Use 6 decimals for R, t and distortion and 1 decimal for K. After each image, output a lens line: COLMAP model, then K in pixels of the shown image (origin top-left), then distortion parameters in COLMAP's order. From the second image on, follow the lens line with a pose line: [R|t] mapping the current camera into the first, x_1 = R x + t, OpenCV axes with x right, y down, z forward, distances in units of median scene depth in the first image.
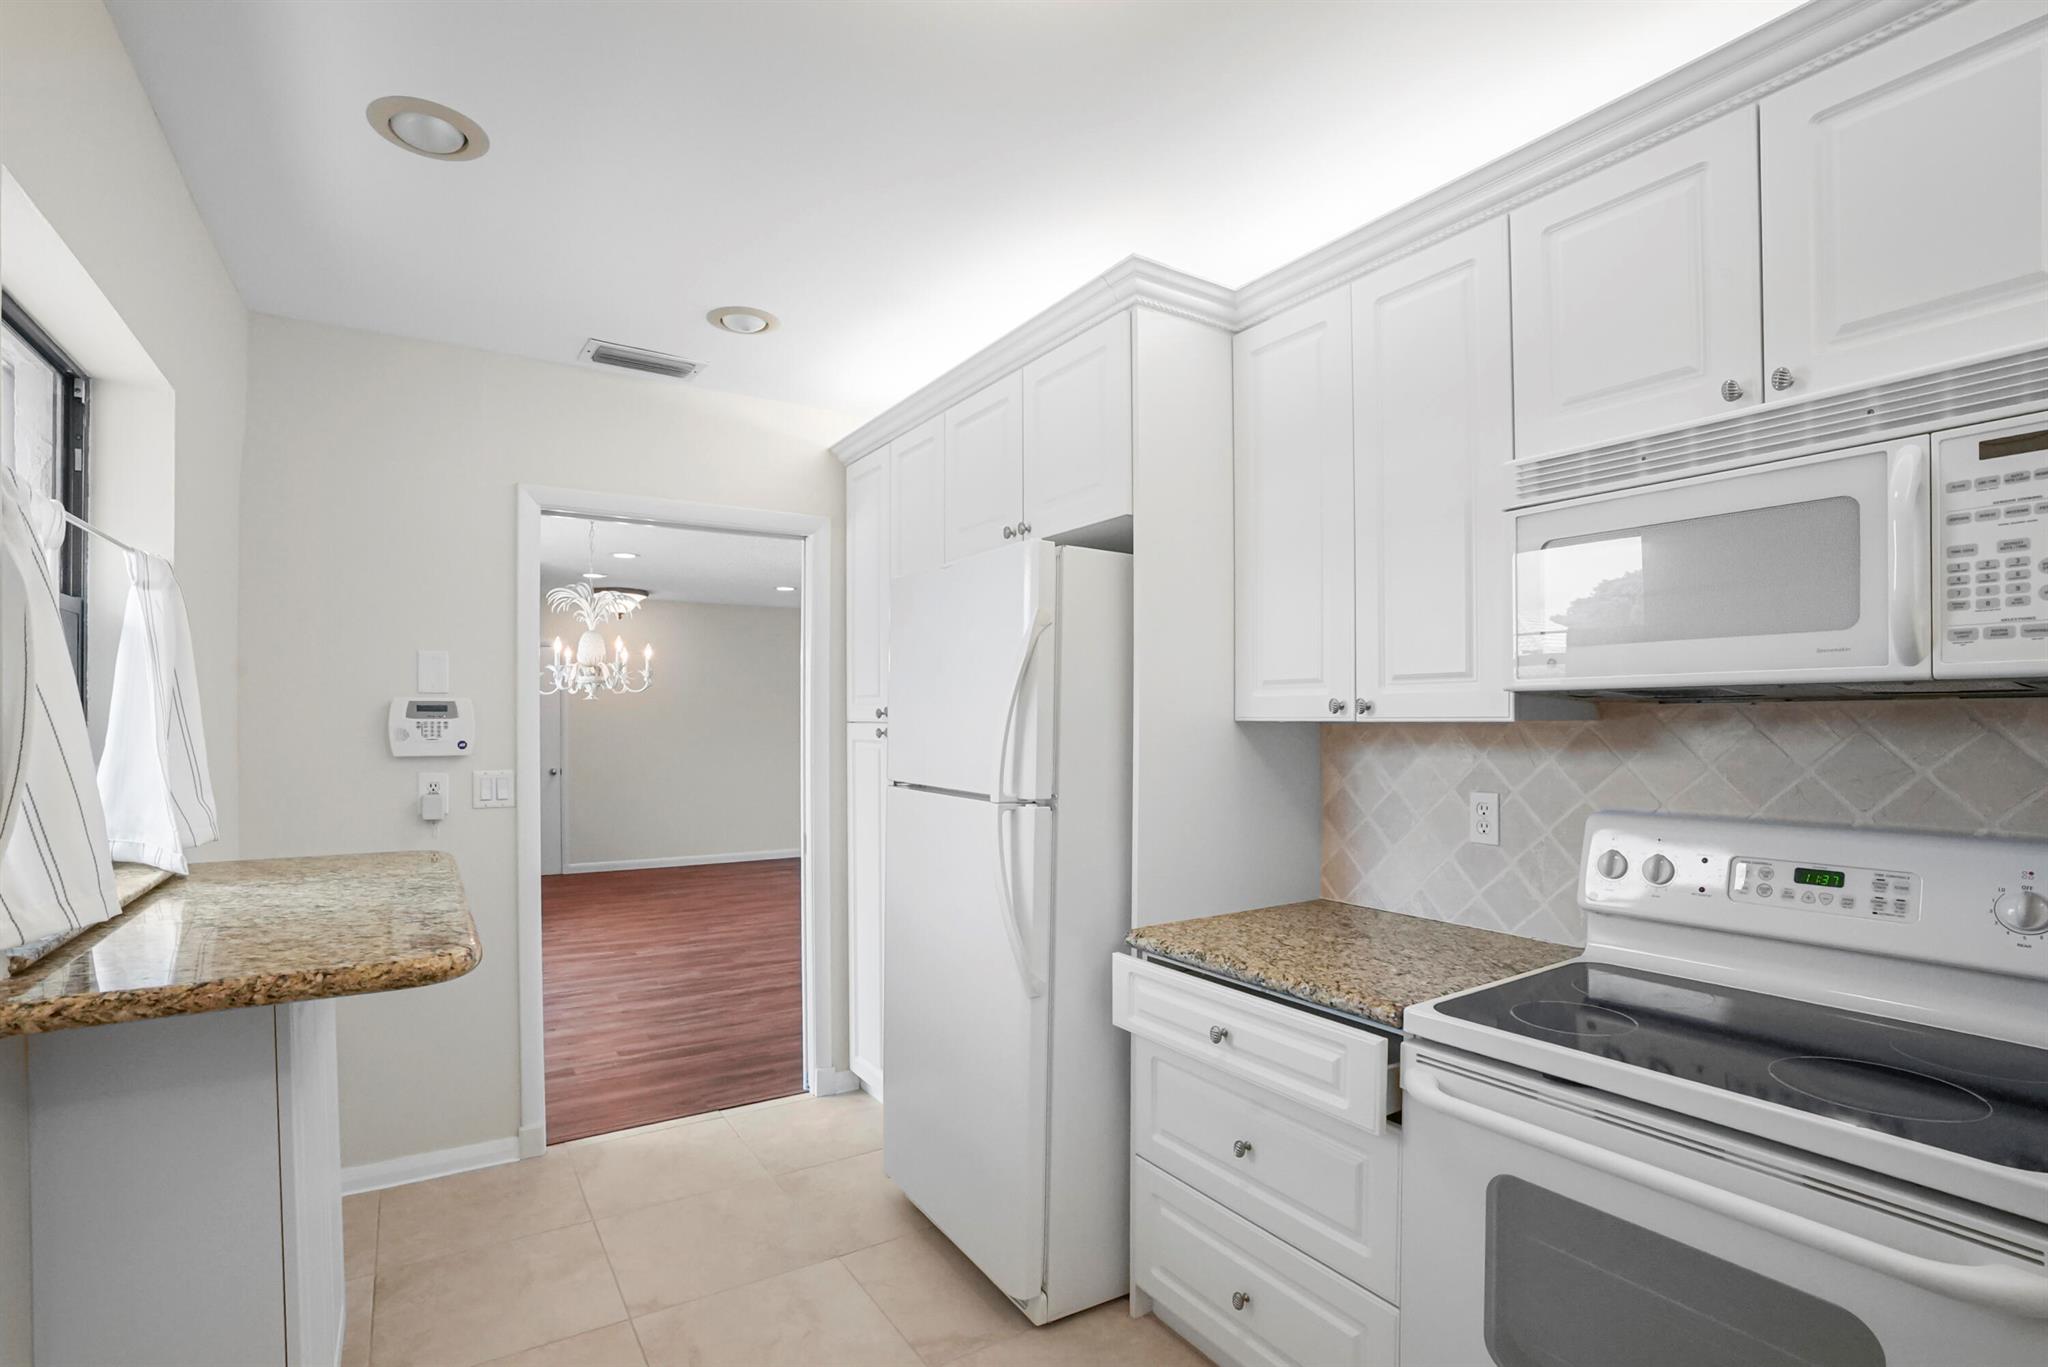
lens RADIAL K [[956.6, 0, 1025.0], [0, 956.6, 732.6], [0, 0, 1]] dist [-0.038736, 0.000633]
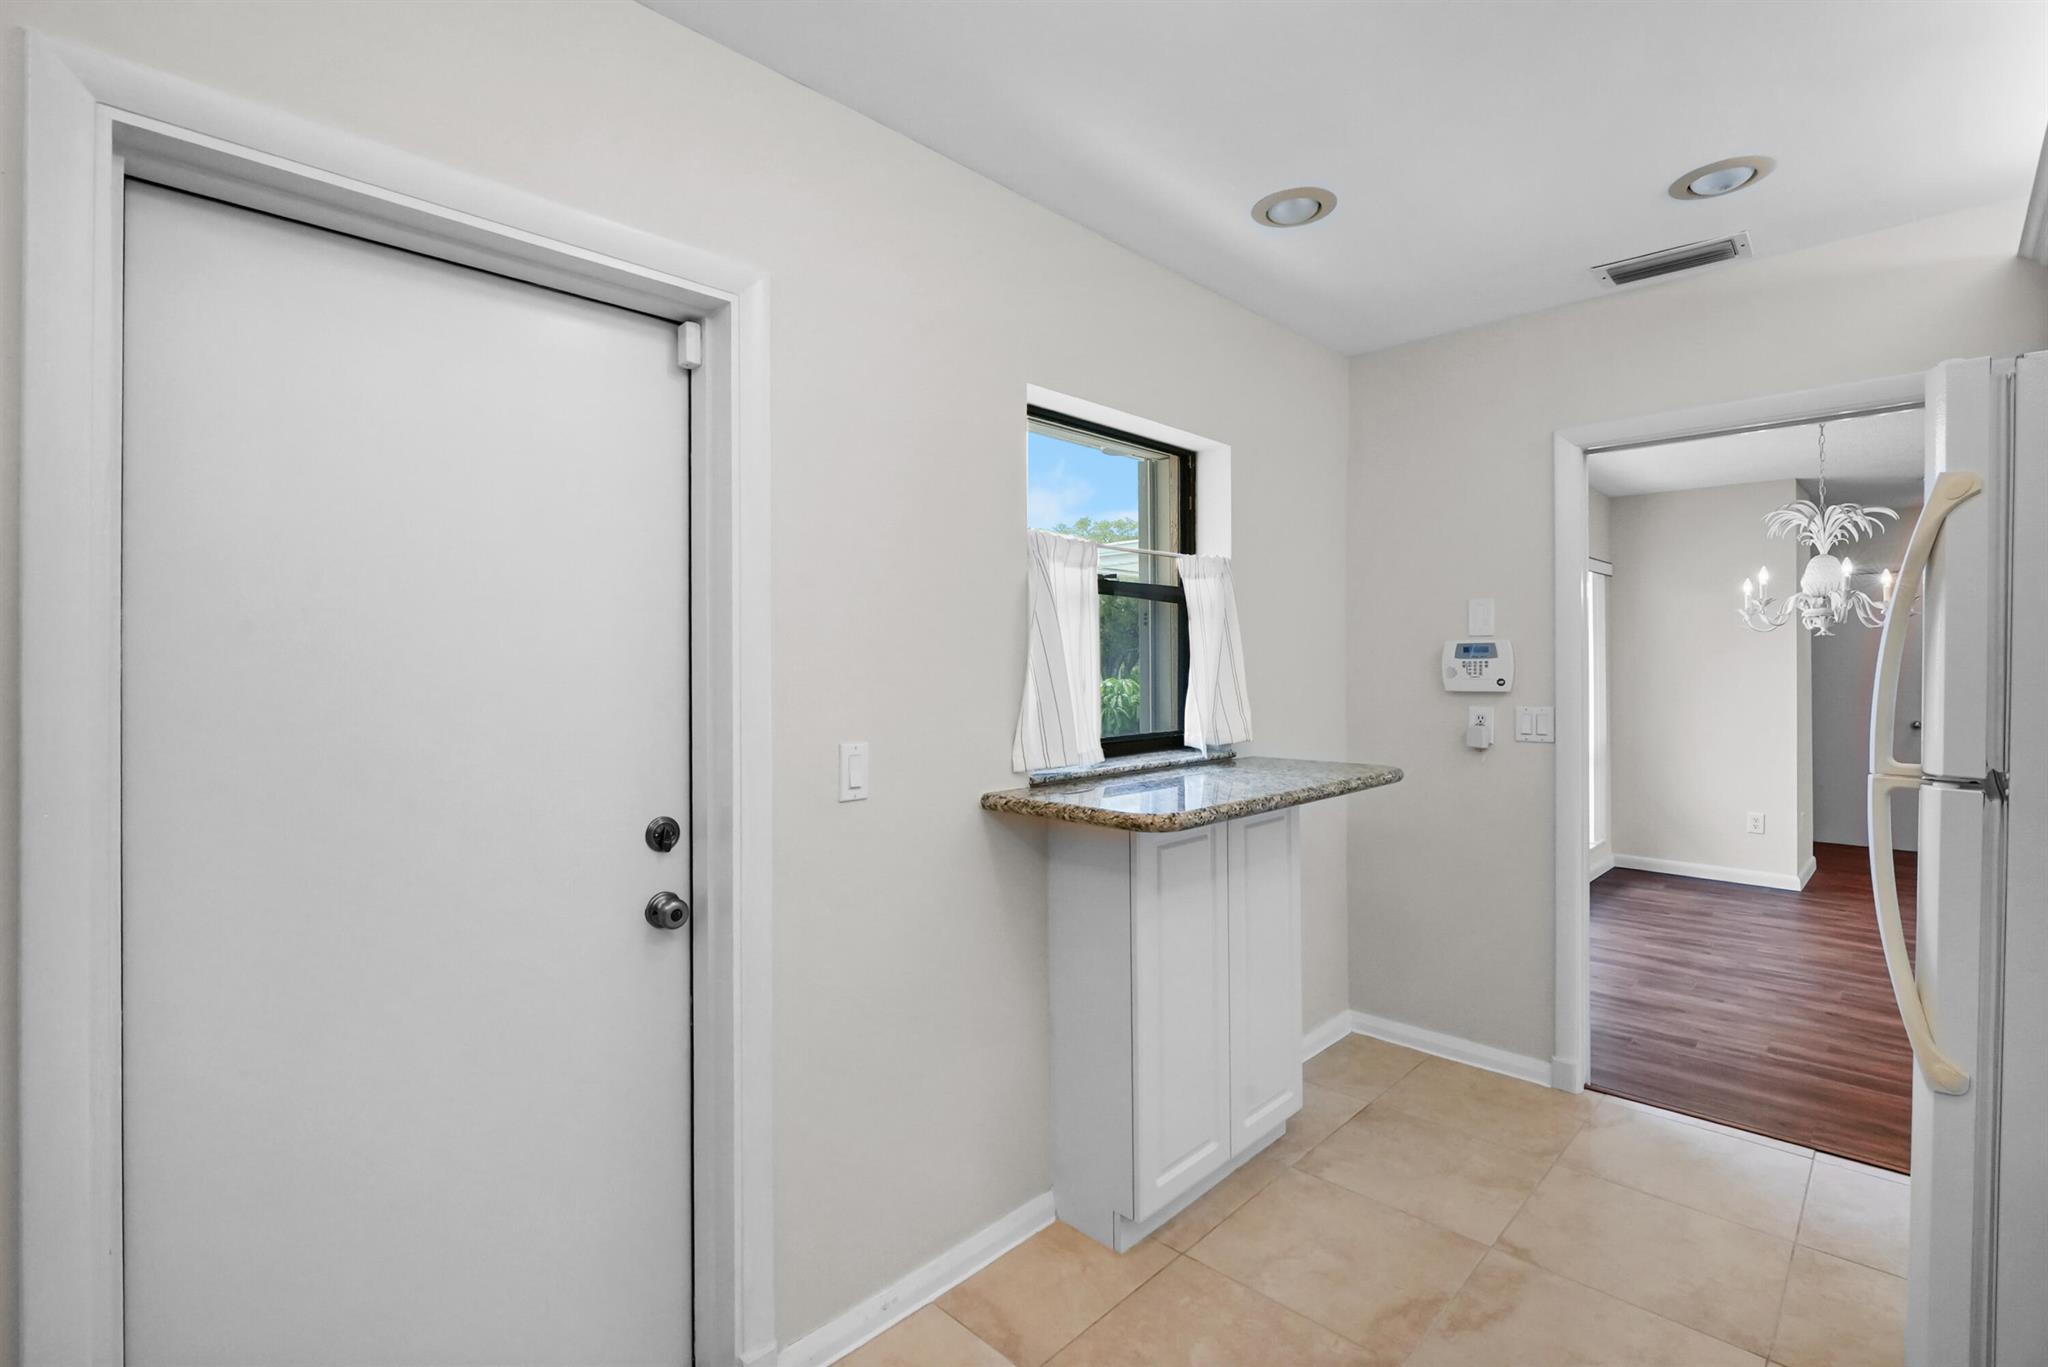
lens RADIAL K [[944.5, 0, 1017.6], [0, 944.5, 672.2], [0, 0, 1]] dist [-0.003627, -0.000506]
pose [[0.217884, 0.001873, -0.975973, 0.354141], [-0.007790, 0.999970, 0.000180, 0.005462], [0.975944, 0.007564, 0.217892, 0.208692]]
